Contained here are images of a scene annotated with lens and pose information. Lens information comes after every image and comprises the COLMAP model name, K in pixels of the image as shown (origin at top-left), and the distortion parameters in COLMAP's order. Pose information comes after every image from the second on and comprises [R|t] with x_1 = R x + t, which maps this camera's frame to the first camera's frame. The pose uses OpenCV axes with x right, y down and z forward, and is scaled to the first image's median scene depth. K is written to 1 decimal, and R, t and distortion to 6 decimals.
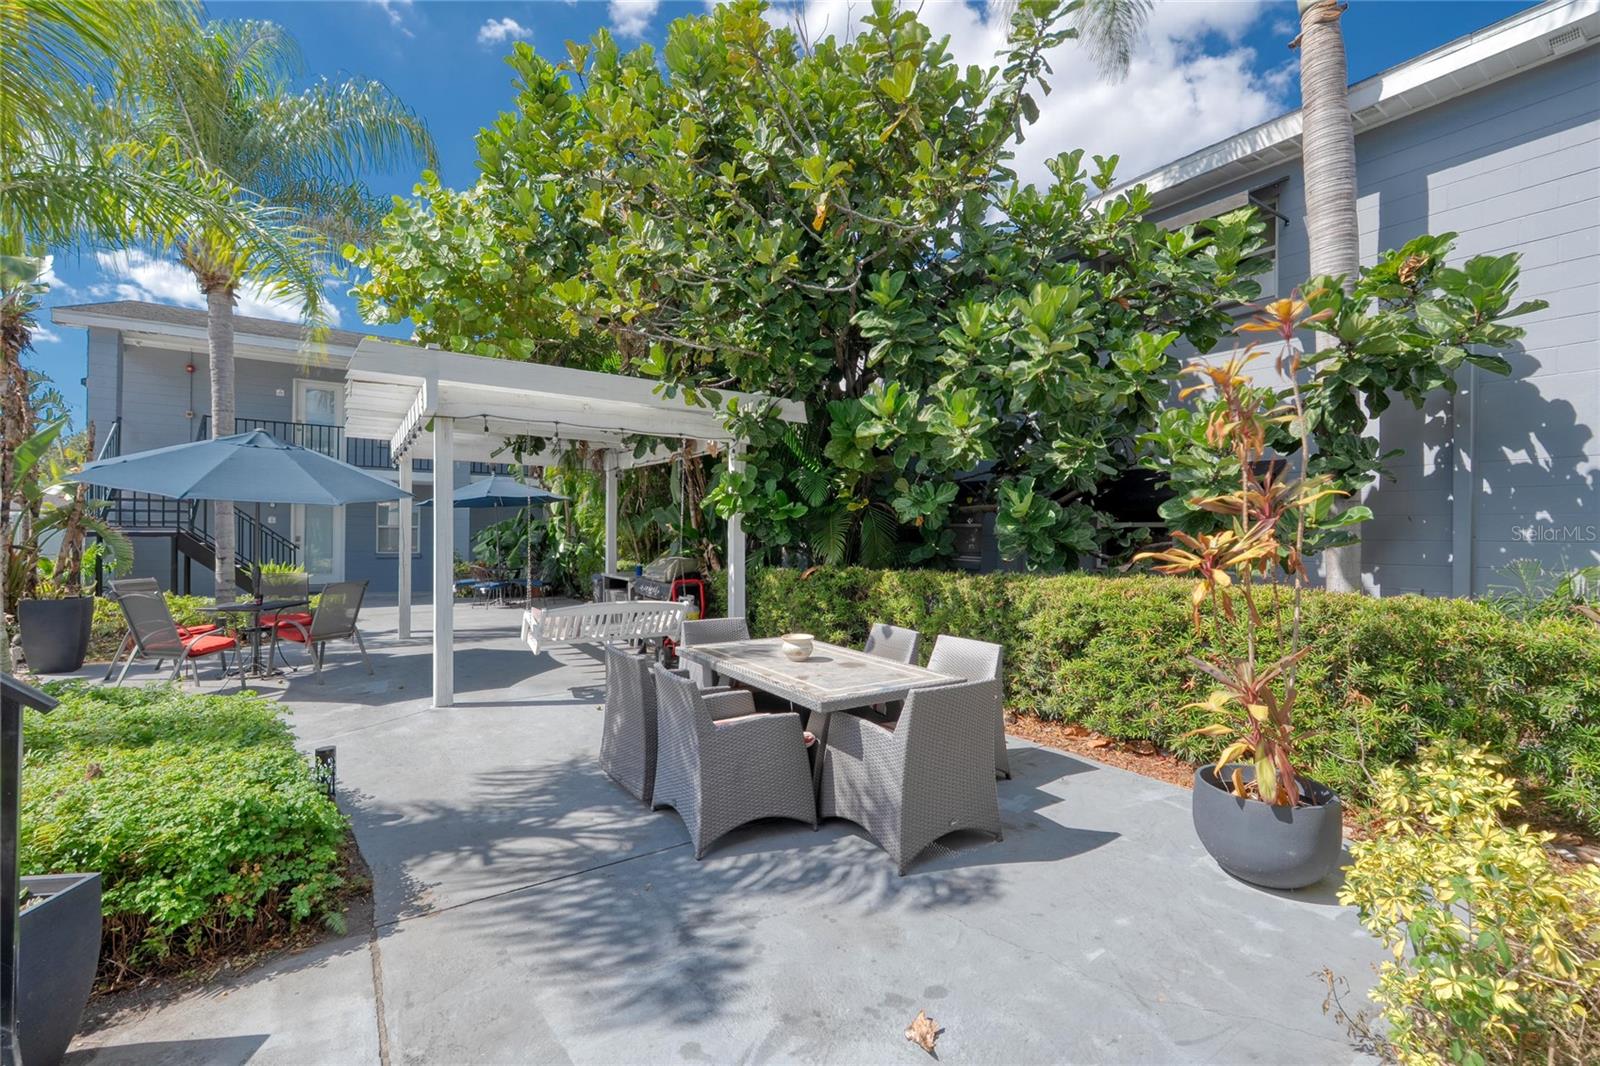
lens RADIAL K [[708.8, 0, 810.0], [0, 708.8, 531.4], [0, 0, 1]] dist [-0.003361, -0.000164]
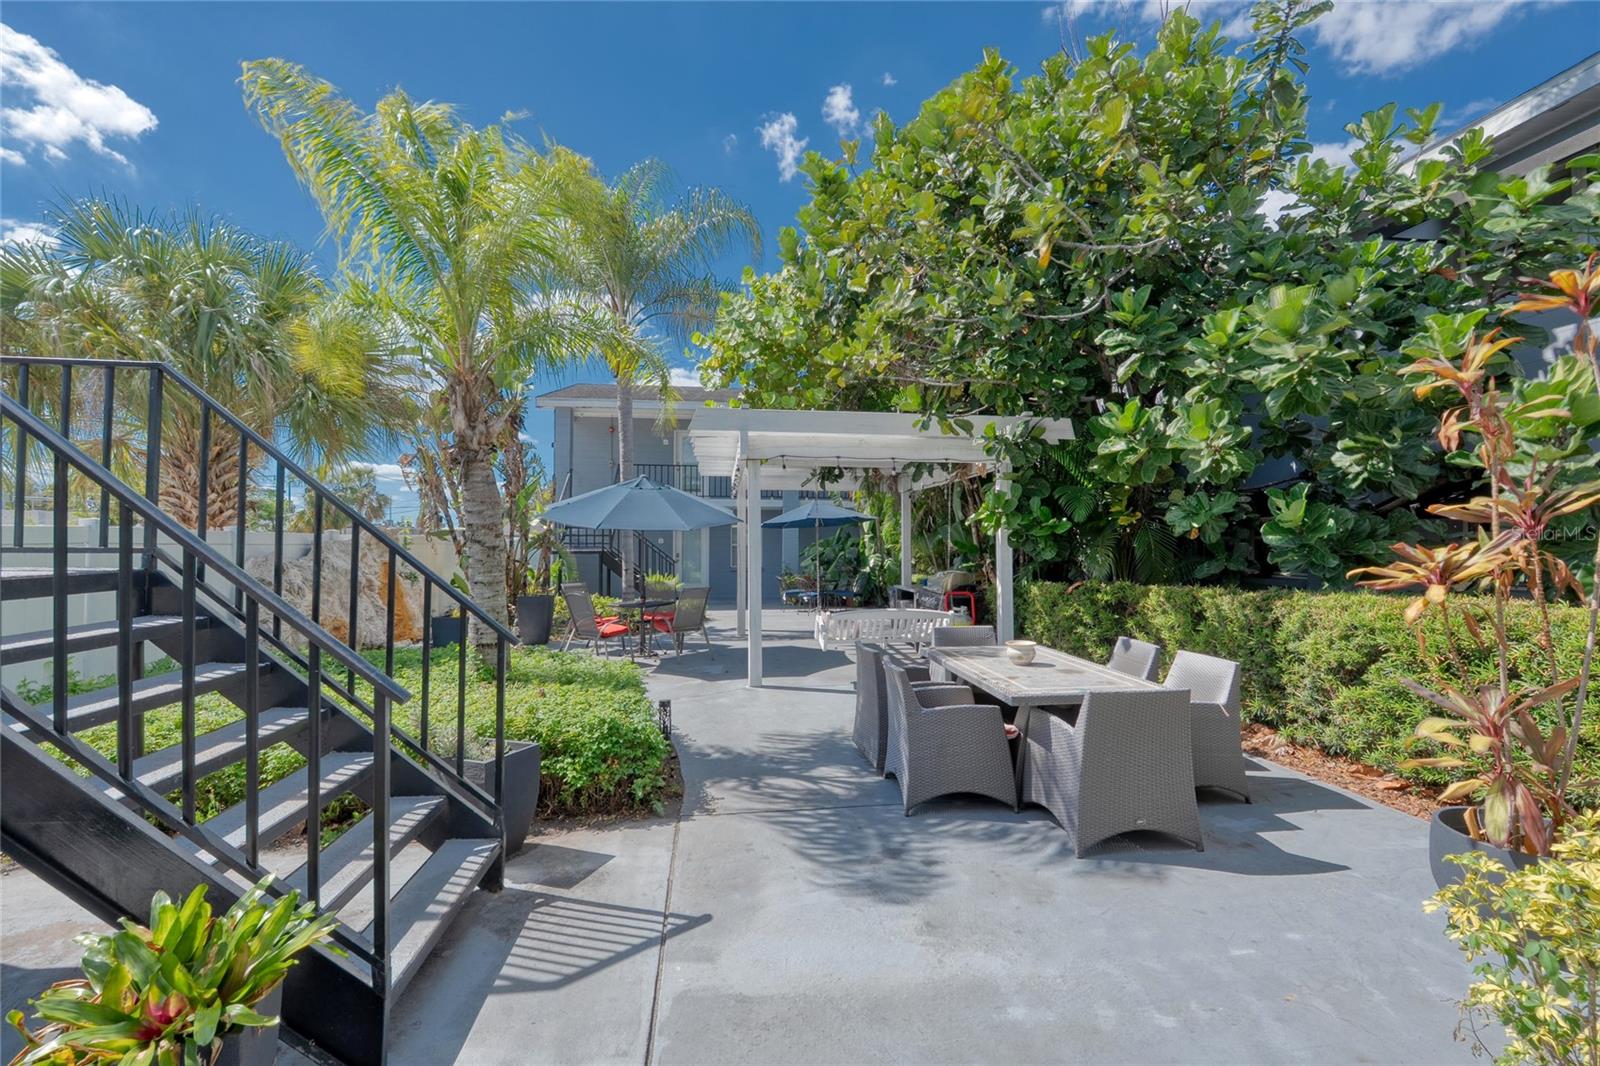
lens RADIAL K [[708.8, 0, 801.1], [0, 708.8, 534.9], [0, 0, 1]] dist [-0.003361, -0.000164]
pose [[0.892071, -0.015767, -0.451621, 0.138997], [0.008170, 0.999791, -0.018767, -0.000678], [0.451822, 0.013052, 0.892013, -0.105267]]
